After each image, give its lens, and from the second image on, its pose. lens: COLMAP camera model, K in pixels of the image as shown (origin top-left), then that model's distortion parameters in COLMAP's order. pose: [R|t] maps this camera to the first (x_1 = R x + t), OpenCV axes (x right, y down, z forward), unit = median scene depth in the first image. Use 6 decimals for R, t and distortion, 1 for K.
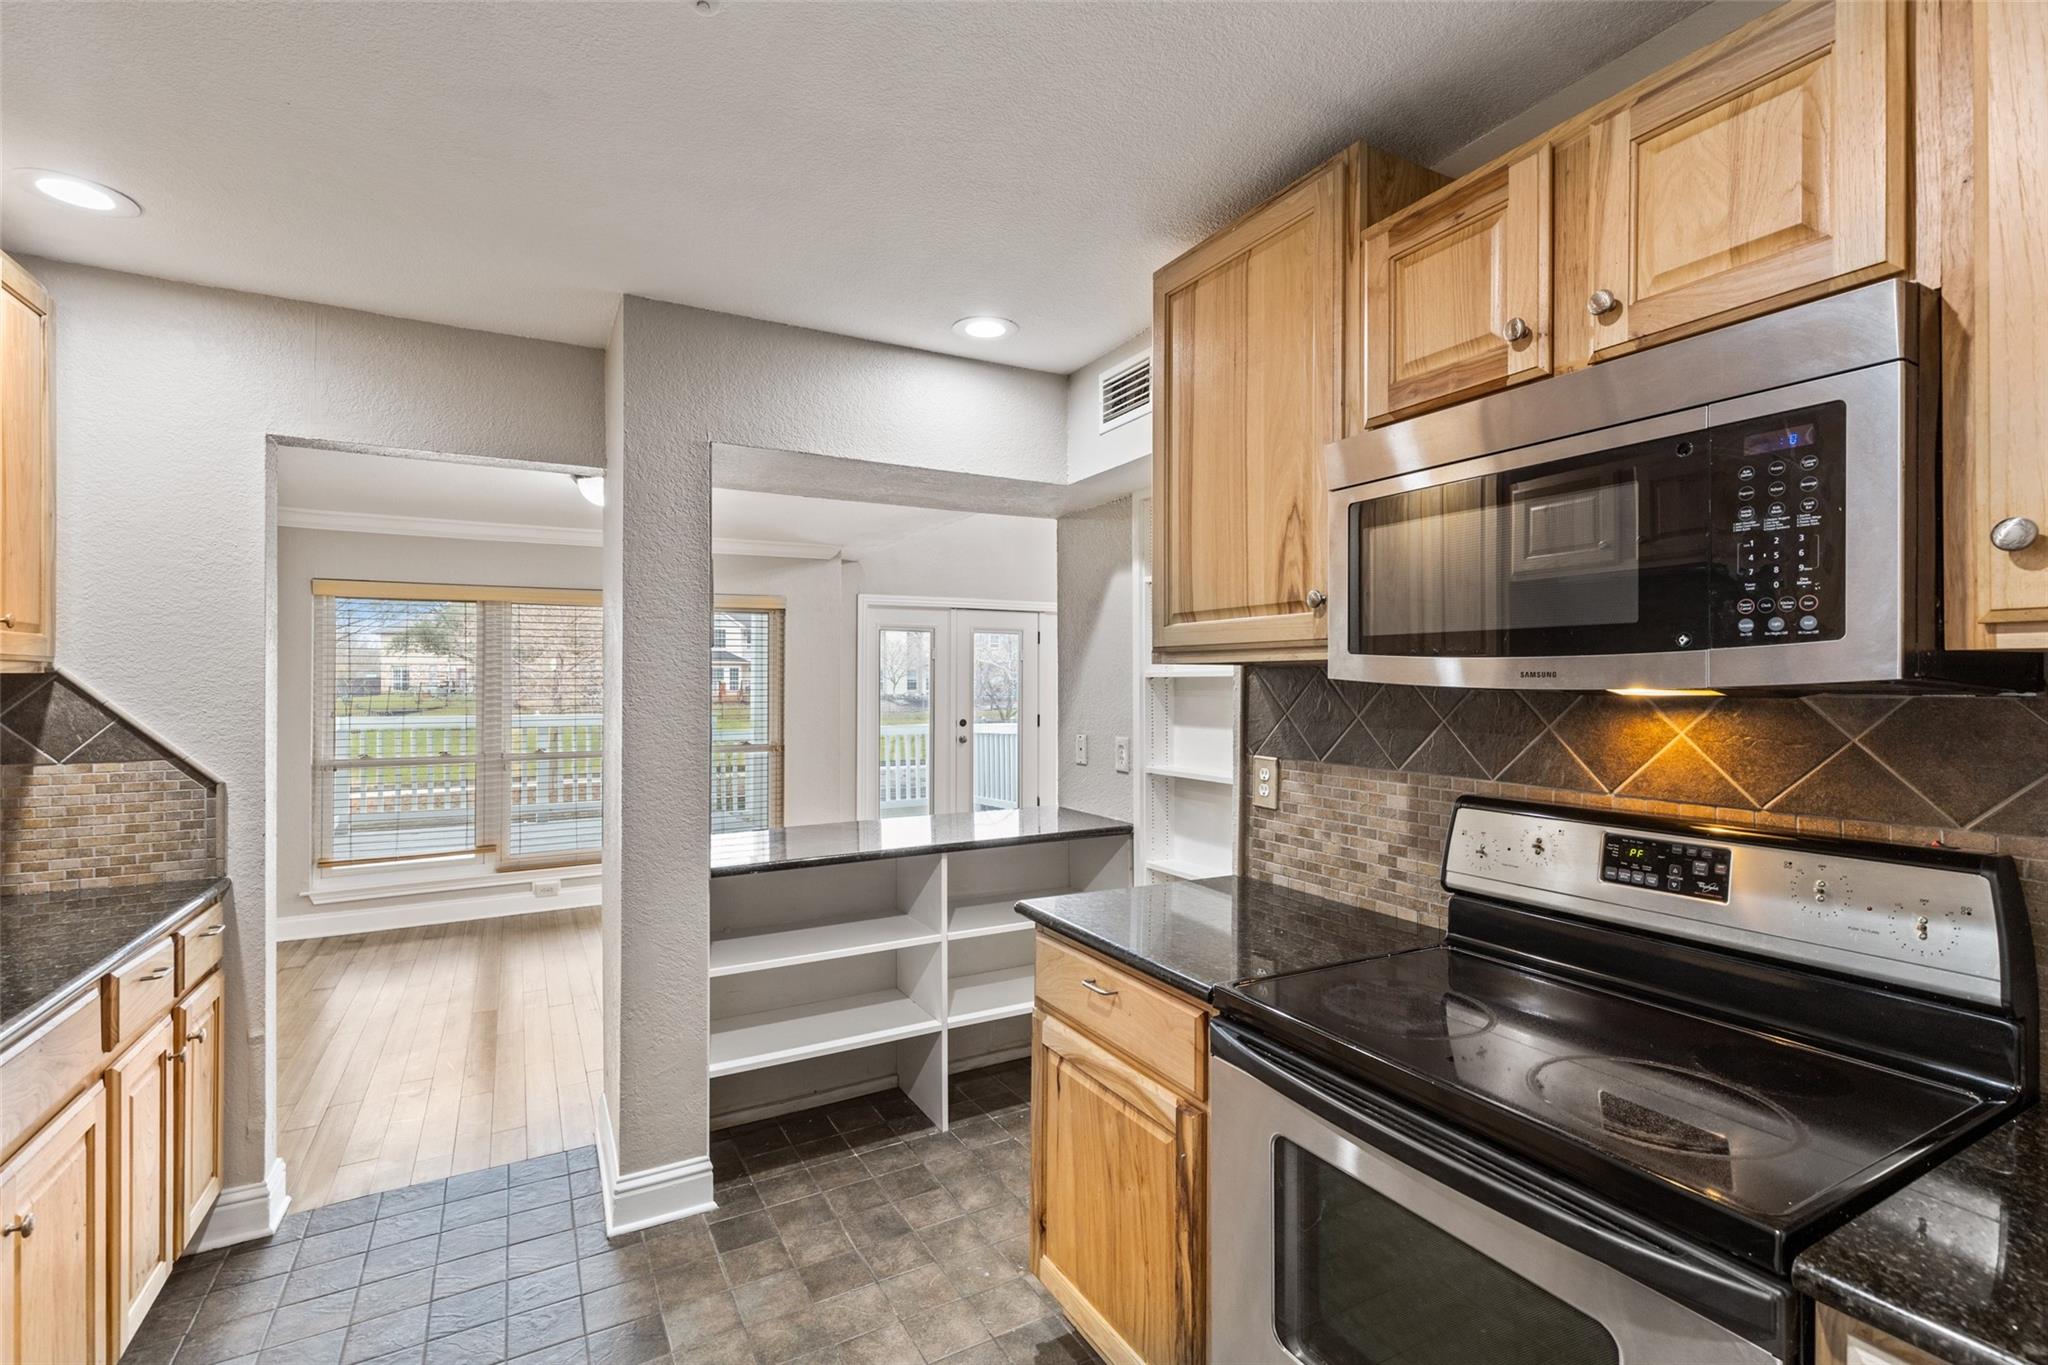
lens RADIAL K [[915.7, 0, 1024.0], [0, 915.7, 682.5], [0, 0, 1]] dist [-0.000050, -0.000145]
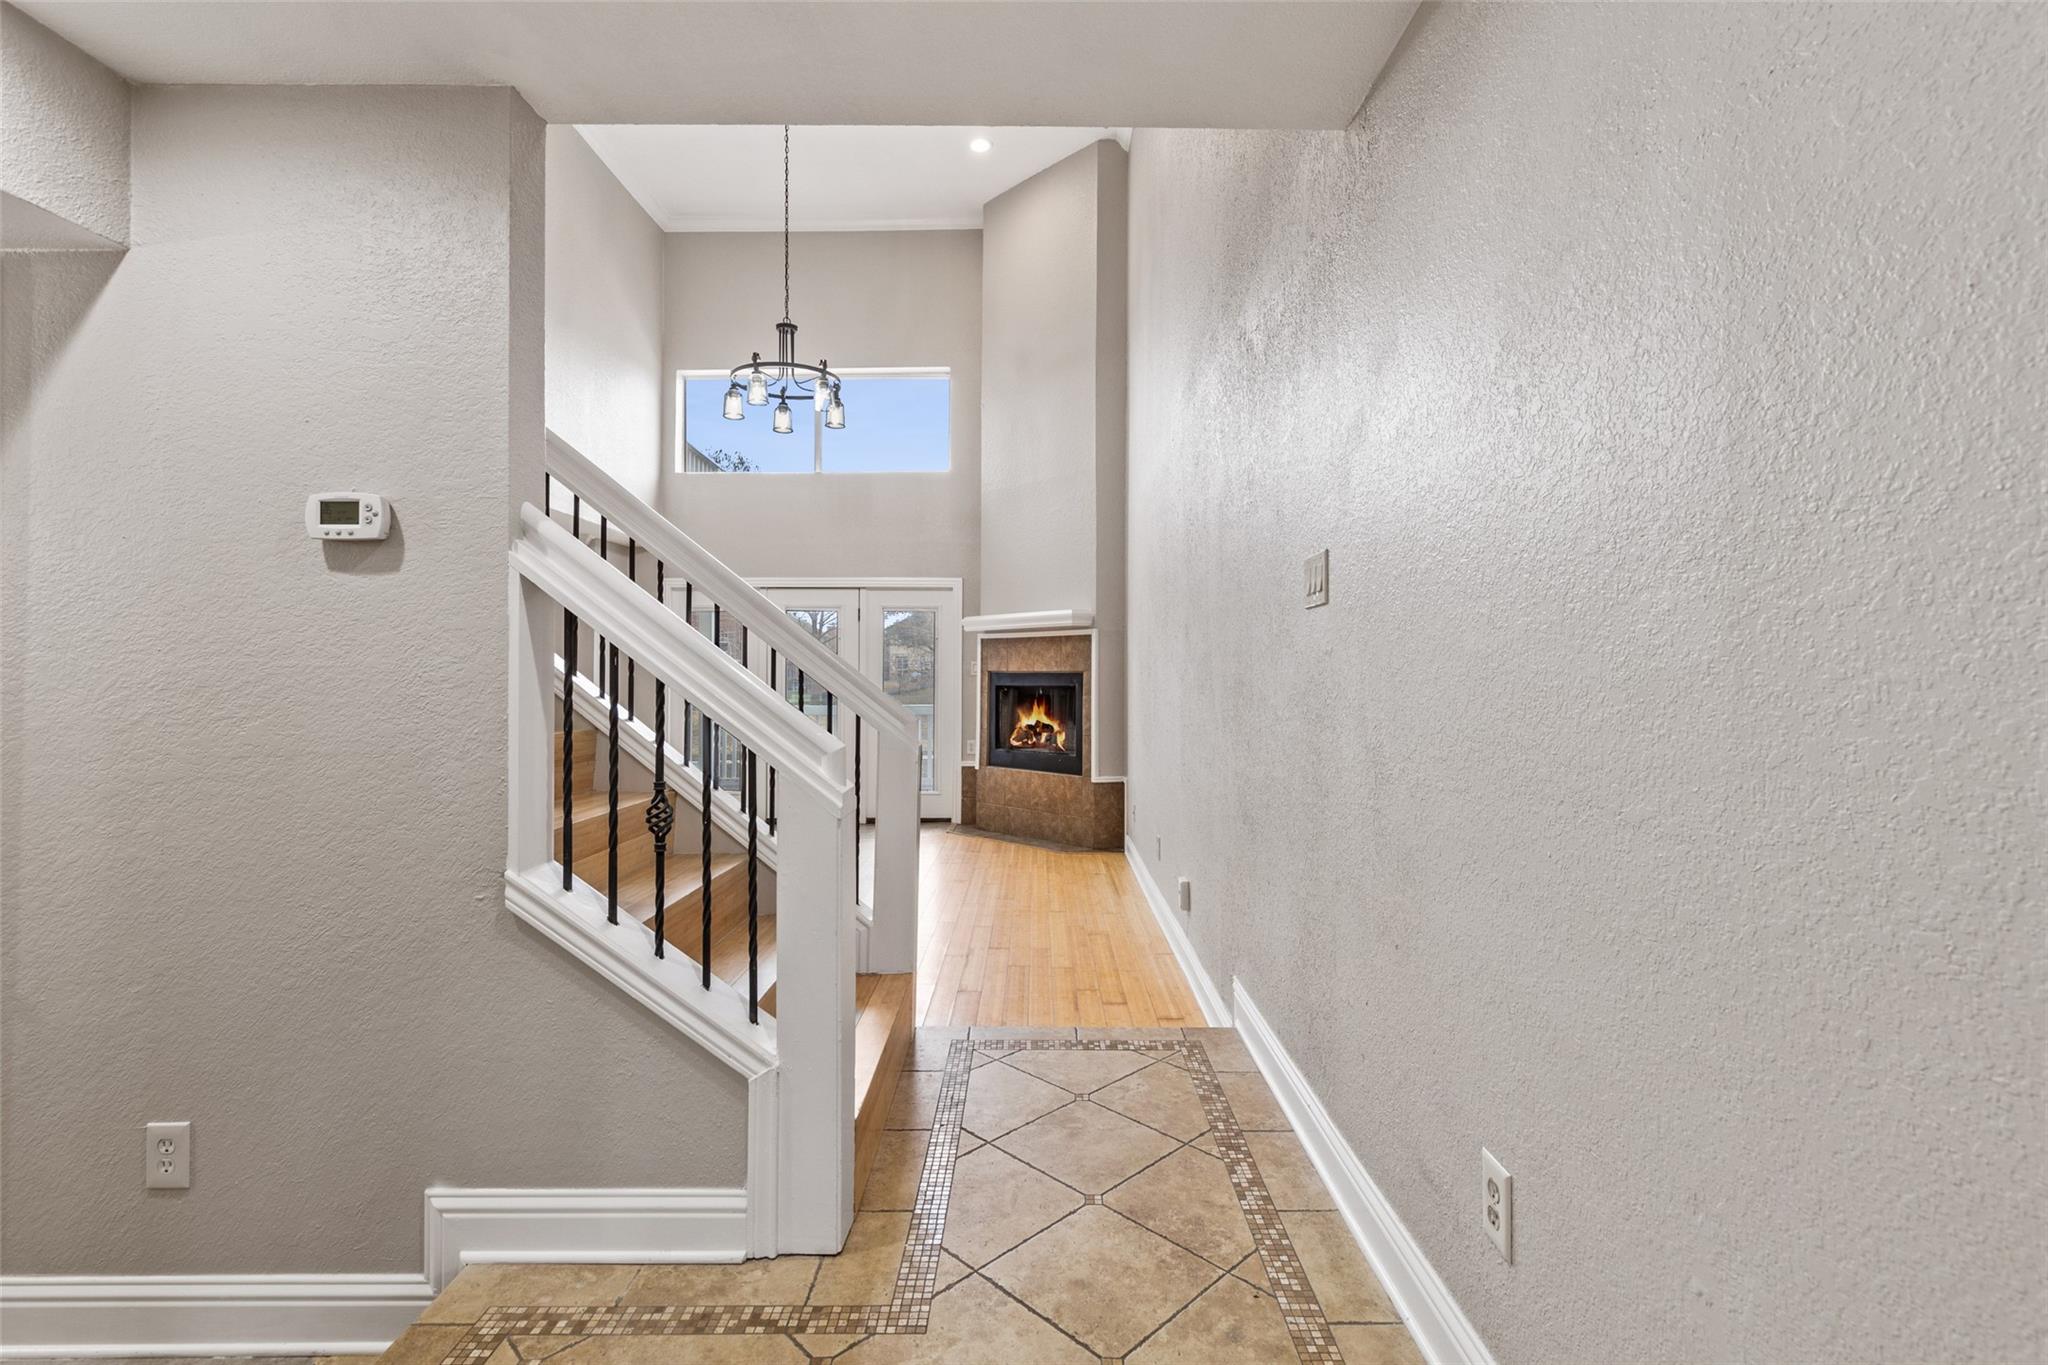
lens RADIAL K [[915.7, 0, 1024.0], [0, 915.7, 682.5], [0, 0, 1]] dist [-0.000050, -0.000145]
pose [[0.867717, 0.007501, -0.497002, 0.726337], [-0.003177, 0.999949, 0.009546, 0.015053], [0.497048, -0.006704, 0.867697, 0.266521]]
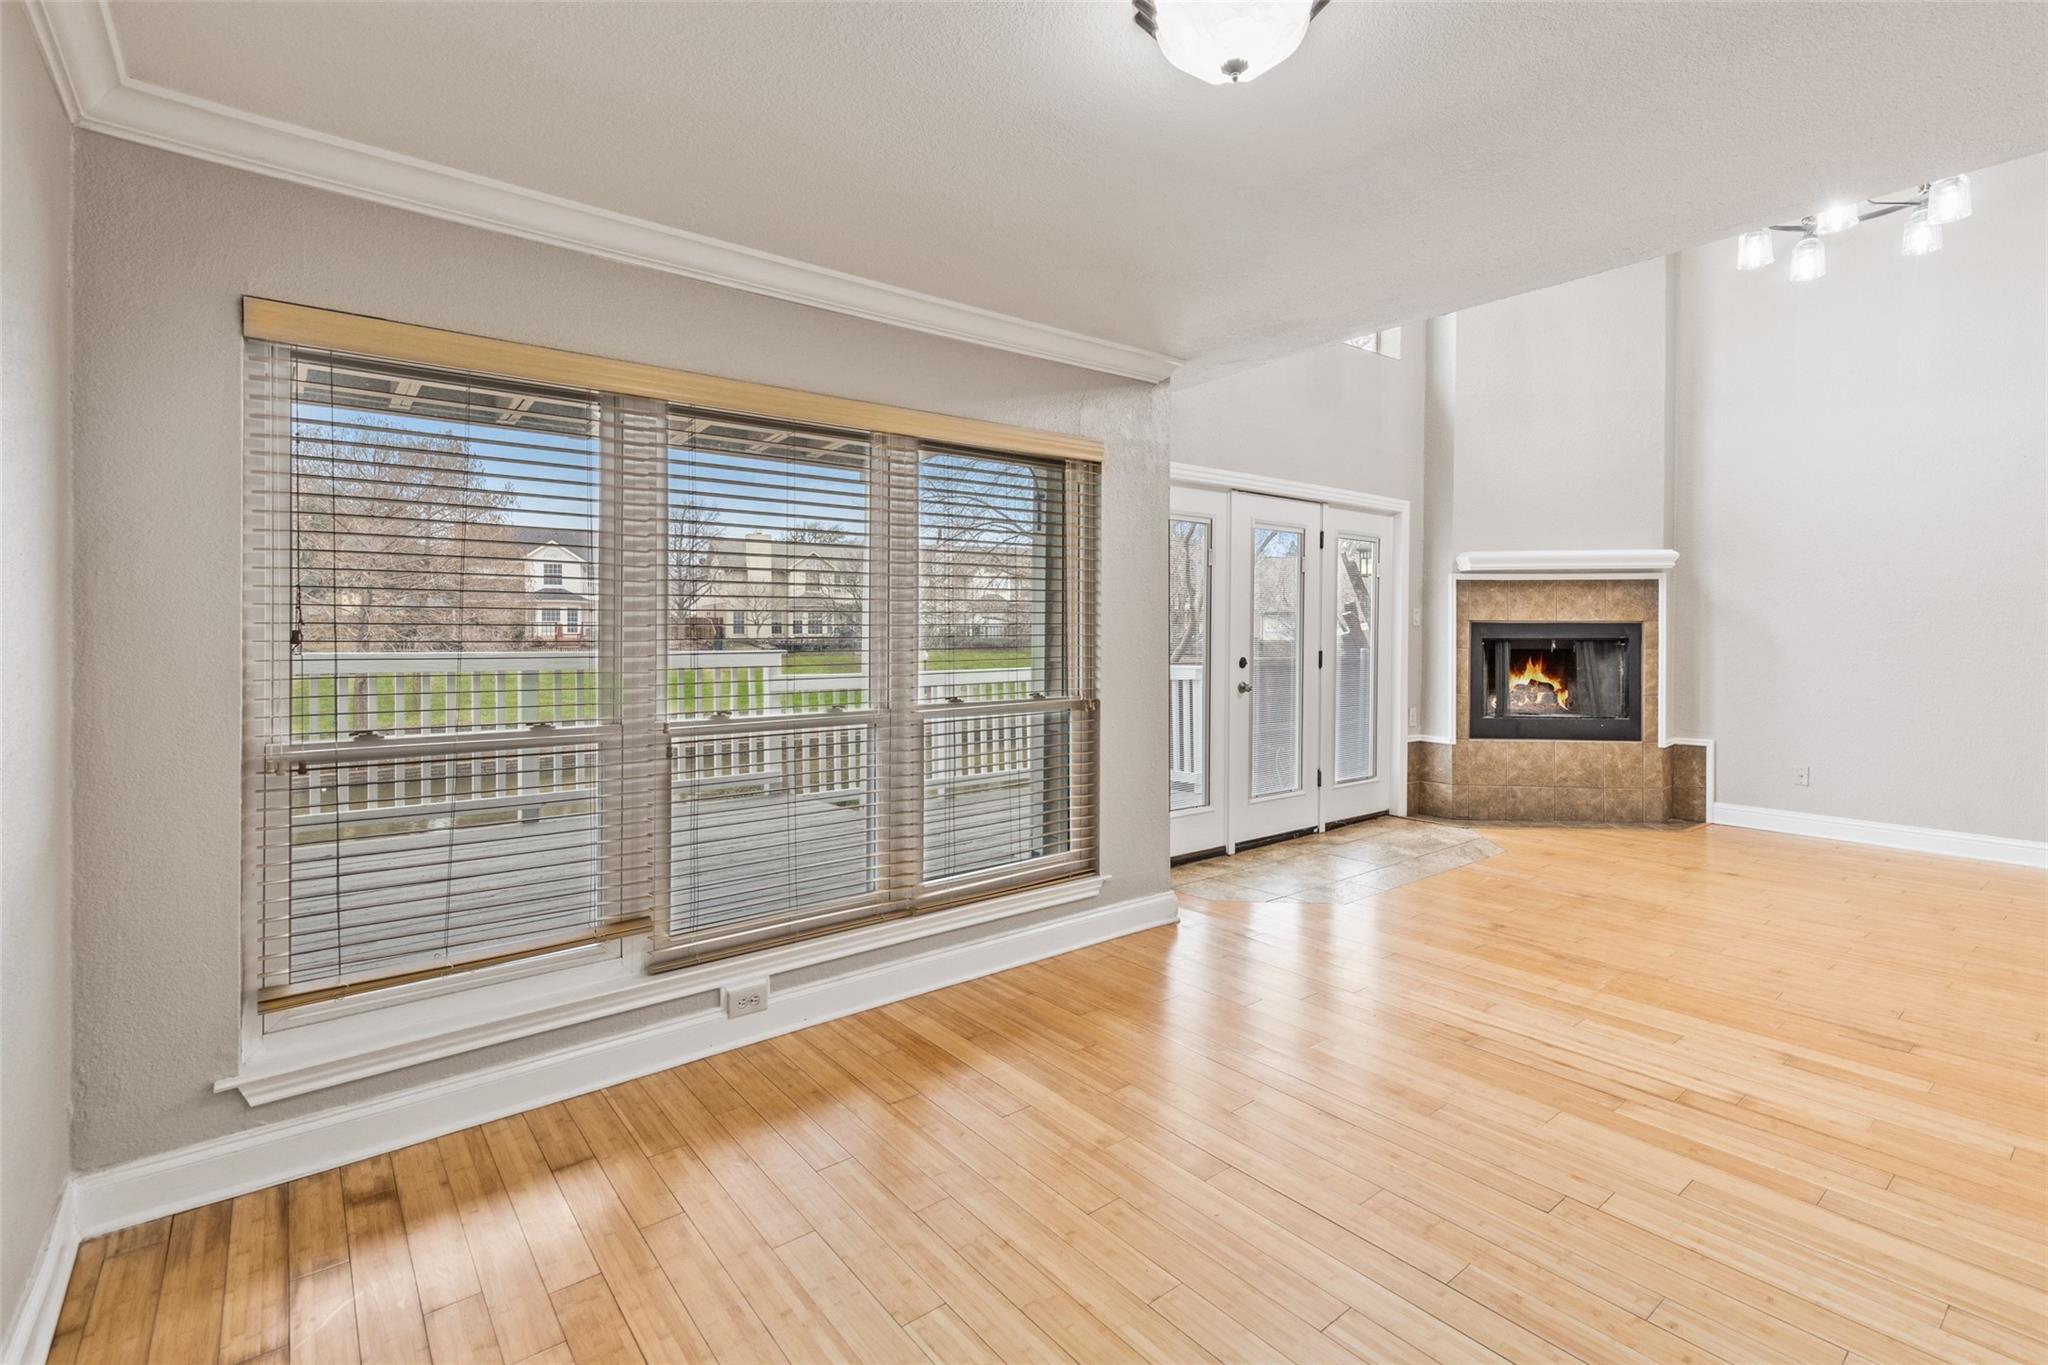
lens RADIAL K [[931.3, 0, 1021.4], [0, 931.3, 635.6], [0, 0, 1]] dist [0.004101, 0.000170]
pose [[0.986159, 0.003182, 0.165769, -0.359371], [-0.004624, 0.999955, 0.008309, 0.020661], [-0.165735, -0.008961, 0.986130, 0.379184]]
